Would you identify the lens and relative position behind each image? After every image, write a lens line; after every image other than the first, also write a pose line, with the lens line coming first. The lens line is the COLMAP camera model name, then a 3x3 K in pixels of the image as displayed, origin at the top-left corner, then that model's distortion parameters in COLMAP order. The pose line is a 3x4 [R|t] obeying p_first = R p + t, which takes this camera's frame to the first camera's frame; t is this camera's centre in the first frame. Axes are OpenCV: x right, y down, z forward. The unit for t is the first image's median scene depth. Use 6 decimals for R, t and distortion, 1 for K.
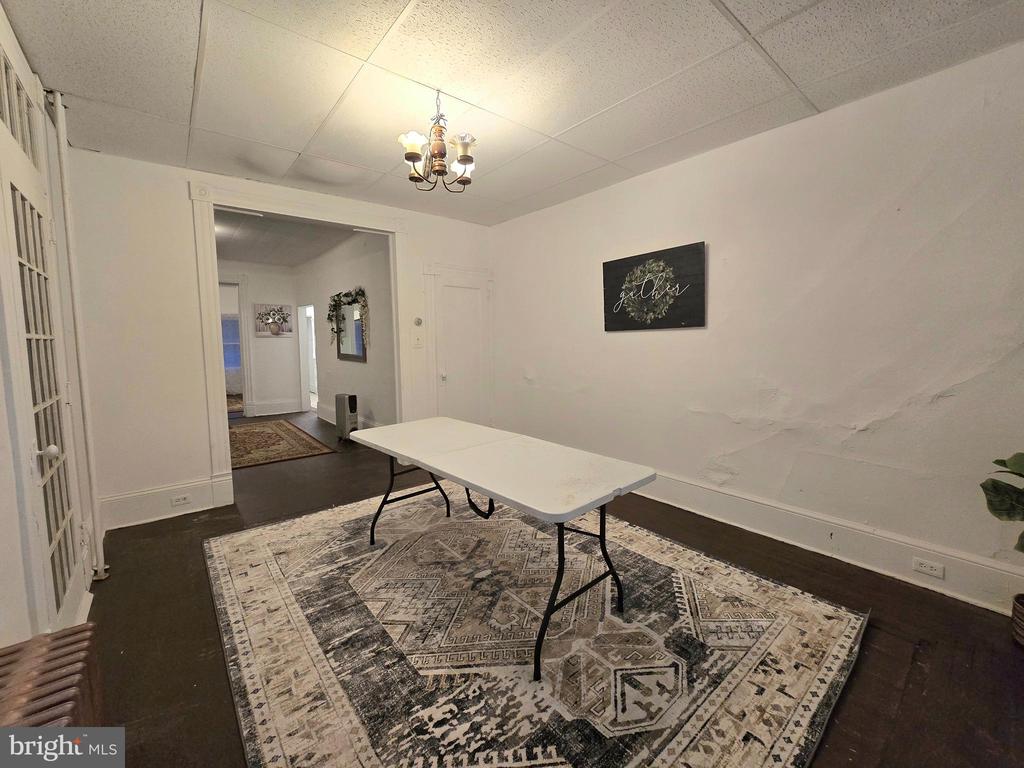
lens RADIAL K [[417.2, 0, 519.2], [0, 417.2, 375.7], [0, 0, 1]] dist [-0.021084, -0.000303]
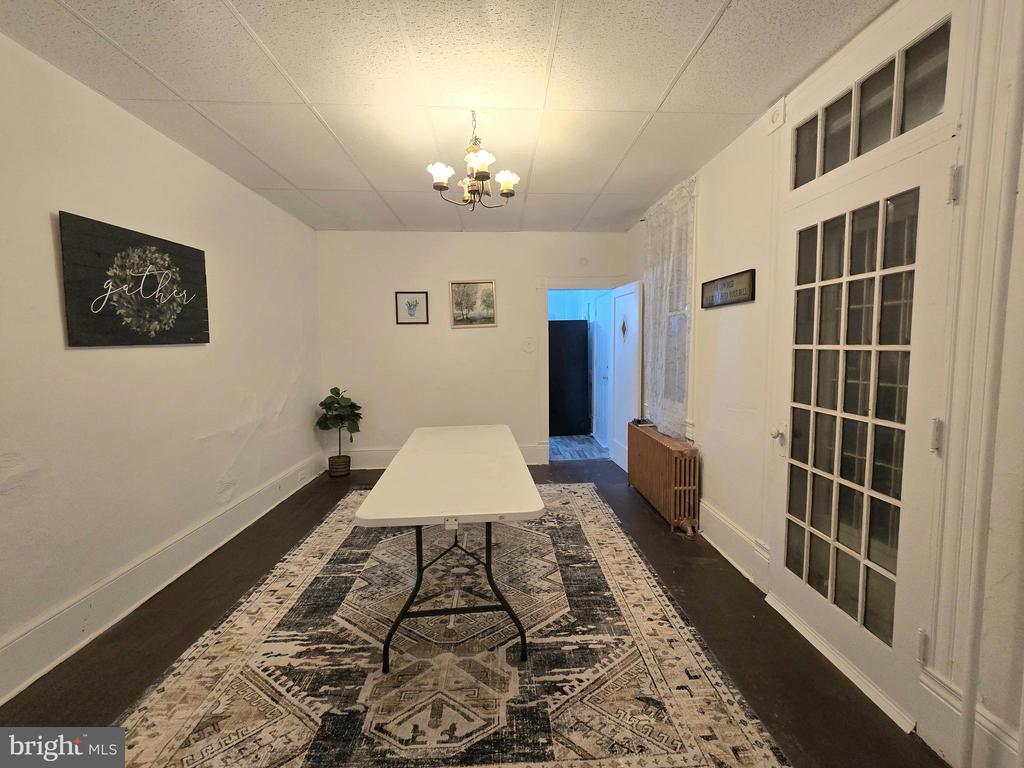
lens RADIAL K [[417.2, 0, 518.9], [0, 417.2, 381.1], [0, 0, 1]] dist [-0.021084, -0.000303]
pose [[-0.795851, -0.042402, 0.604006, -0.614831], [0.062772, 0.986392, 0.151956, -0.121471], [-0.602230, 0.158848, -0.782359, 1.220813]]
